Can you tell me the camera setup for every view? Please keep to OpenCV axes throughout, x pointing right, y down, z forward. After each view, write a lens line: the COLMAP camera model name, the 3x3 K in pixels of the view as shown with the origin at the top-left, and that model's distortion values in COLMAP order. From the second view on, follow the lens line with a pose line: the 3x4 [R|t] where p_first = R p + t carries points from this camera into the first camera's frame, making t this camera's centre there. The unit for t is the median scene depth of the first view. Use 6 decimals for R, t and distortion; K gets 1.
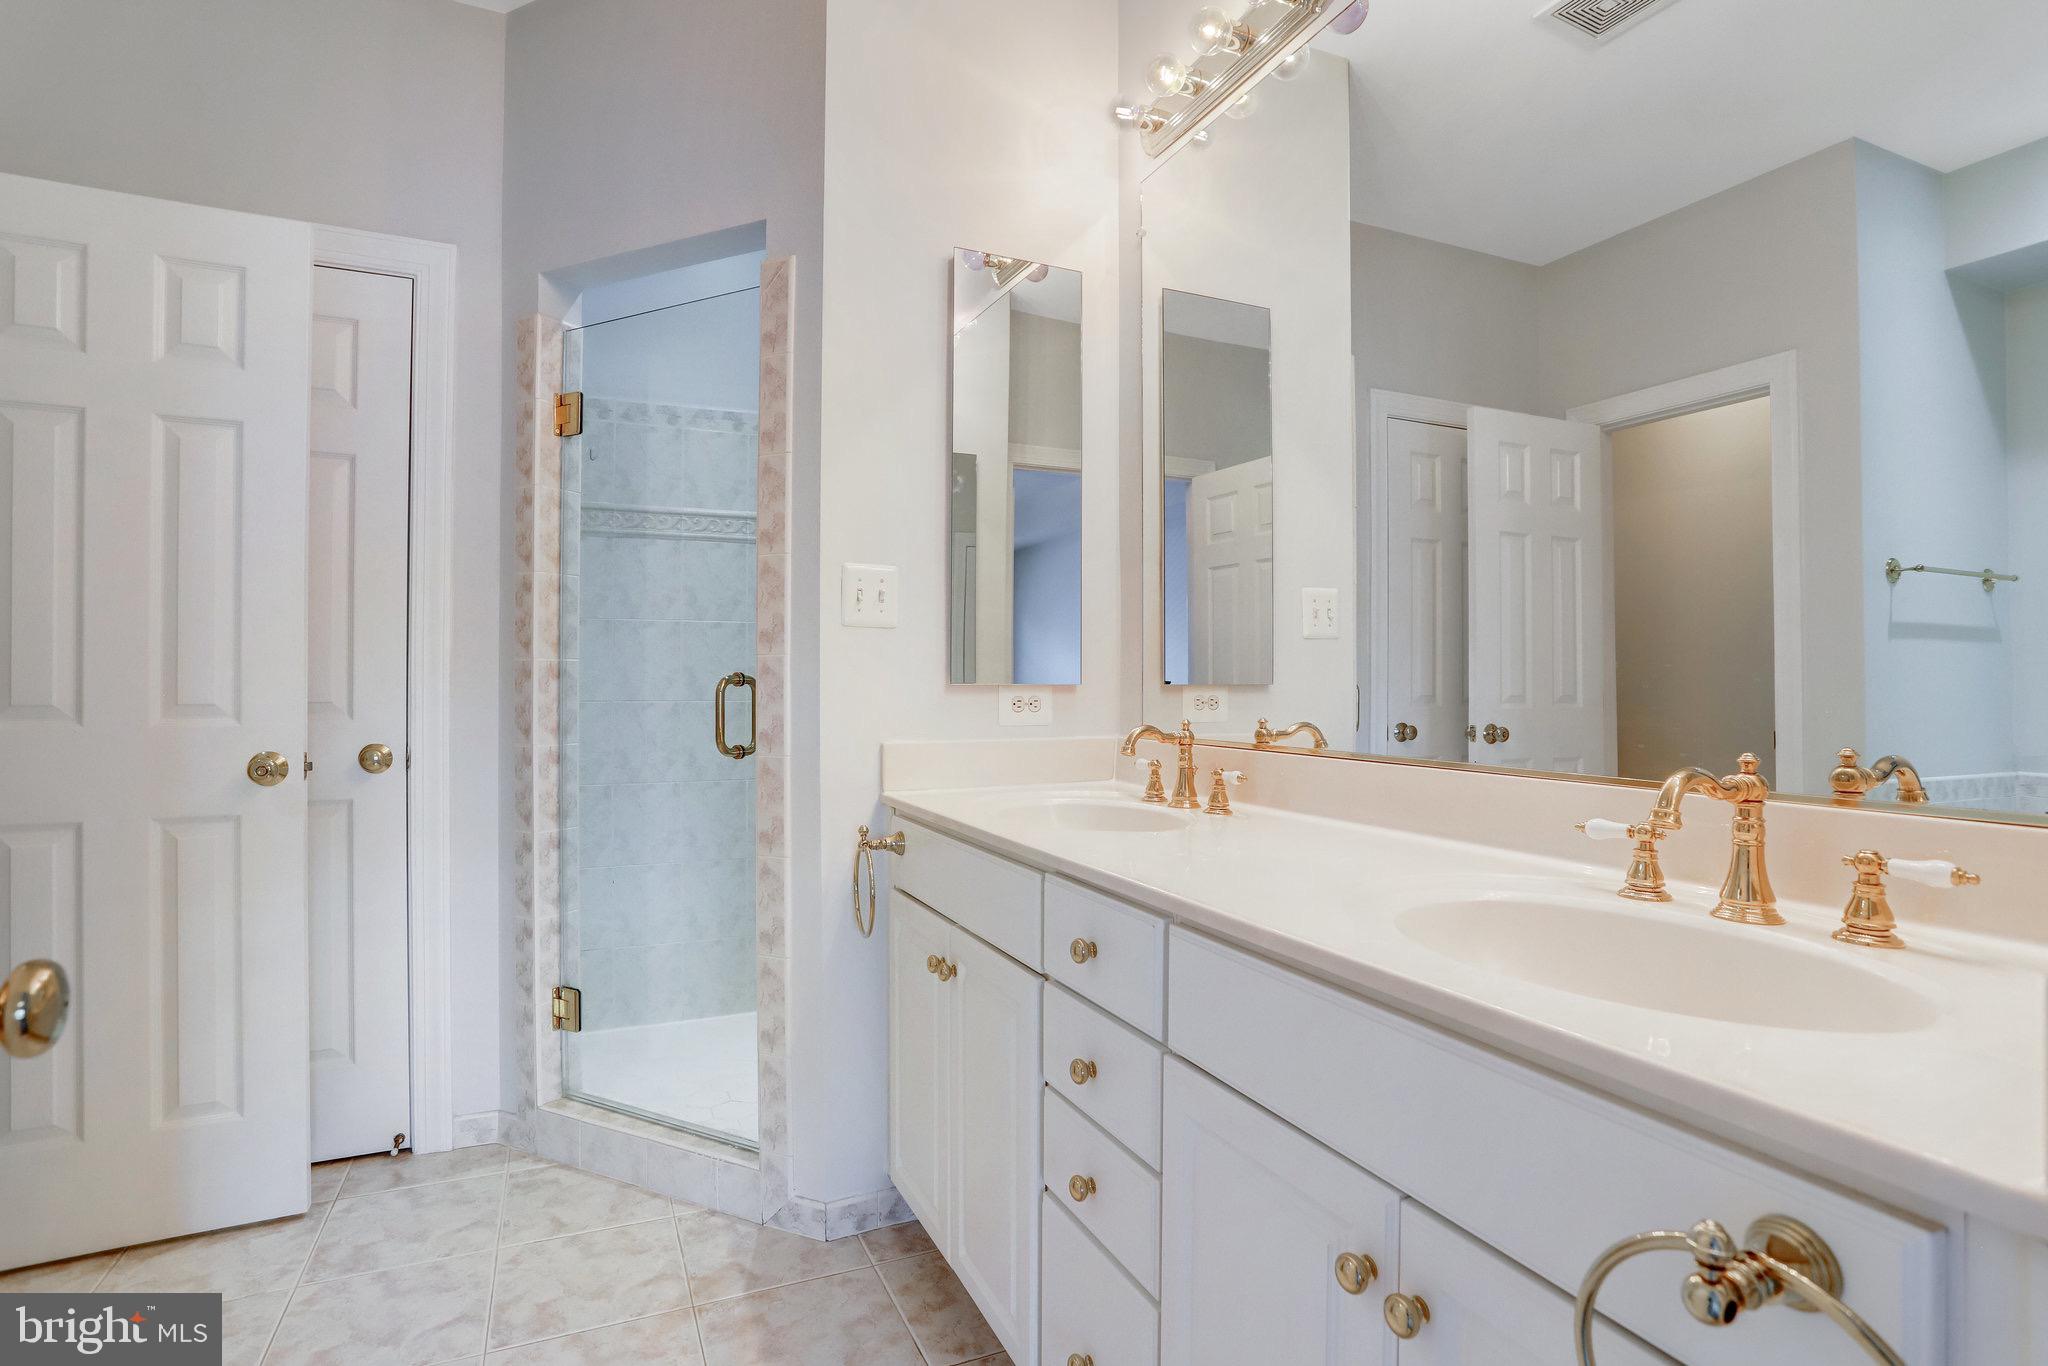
lens RADIAL K [[1017.4, 0, 1013.8], [0, 1017.4, 671.6], [0, 0, 1]] dist [-0.068007, 0.025652]
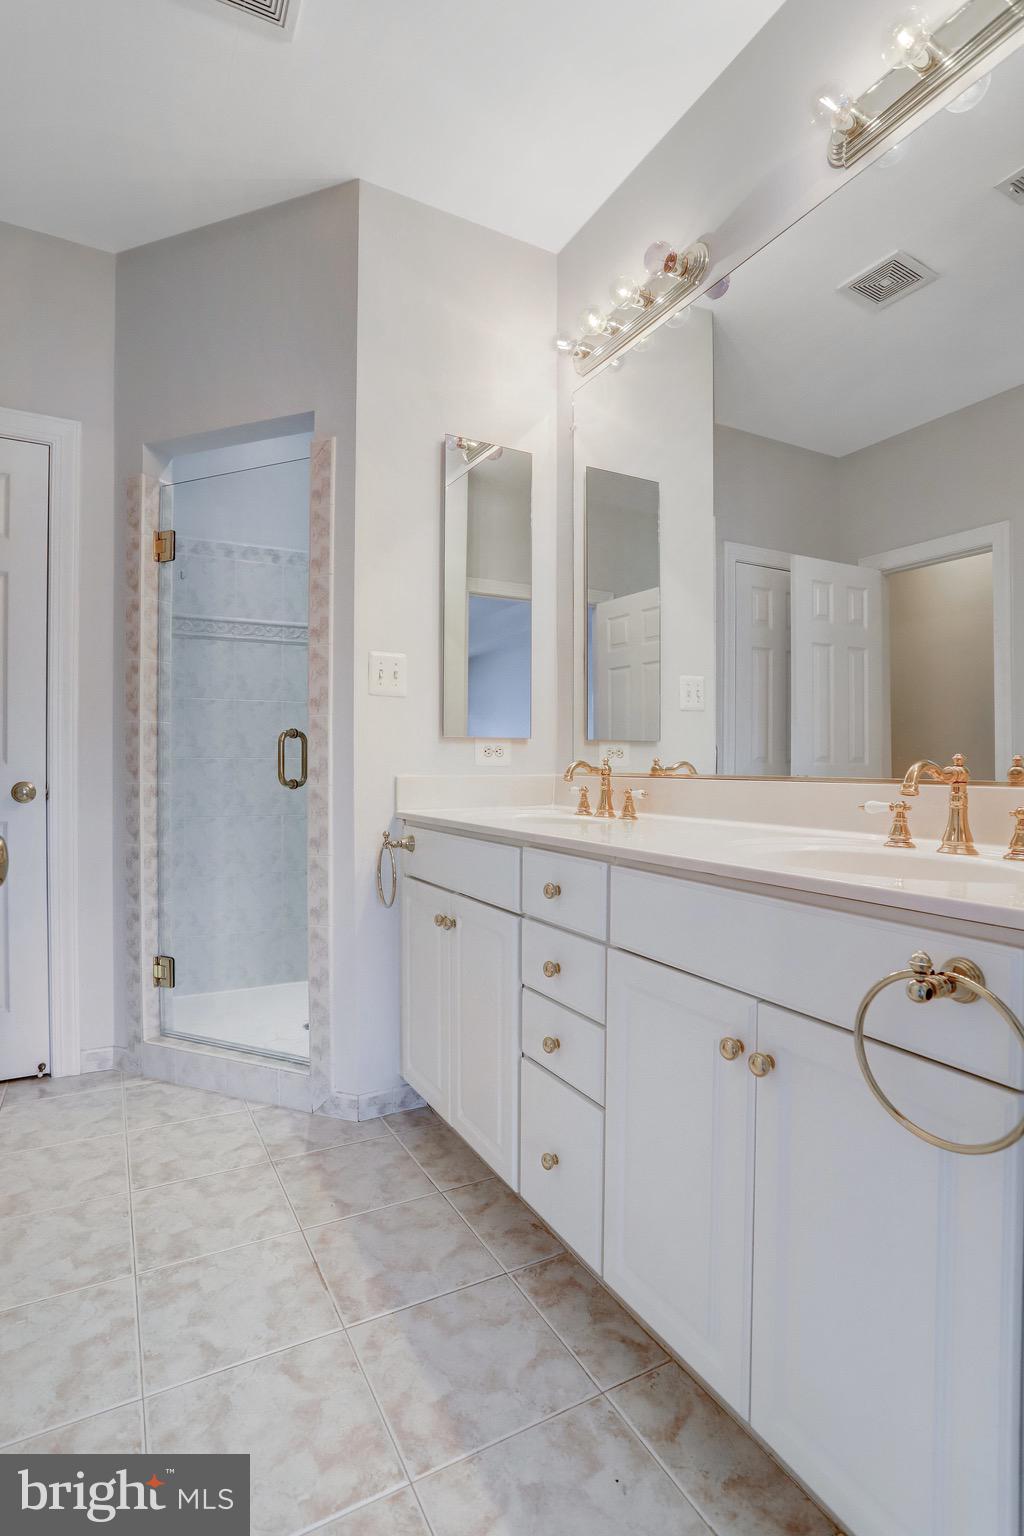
lens RADIAL K [[763.0, 0, 510.5], [0, 763.0, 761.6], [0, 0, 1]] dist [-0.068007, 0.025652]
pose [[0.997420, 0.000324, 0.071788, -0.044904], [-0.000995, 0.999956, 0.009313, 0.038140], [-0.071782, -0.009361, 0.997376, -0.090996]]
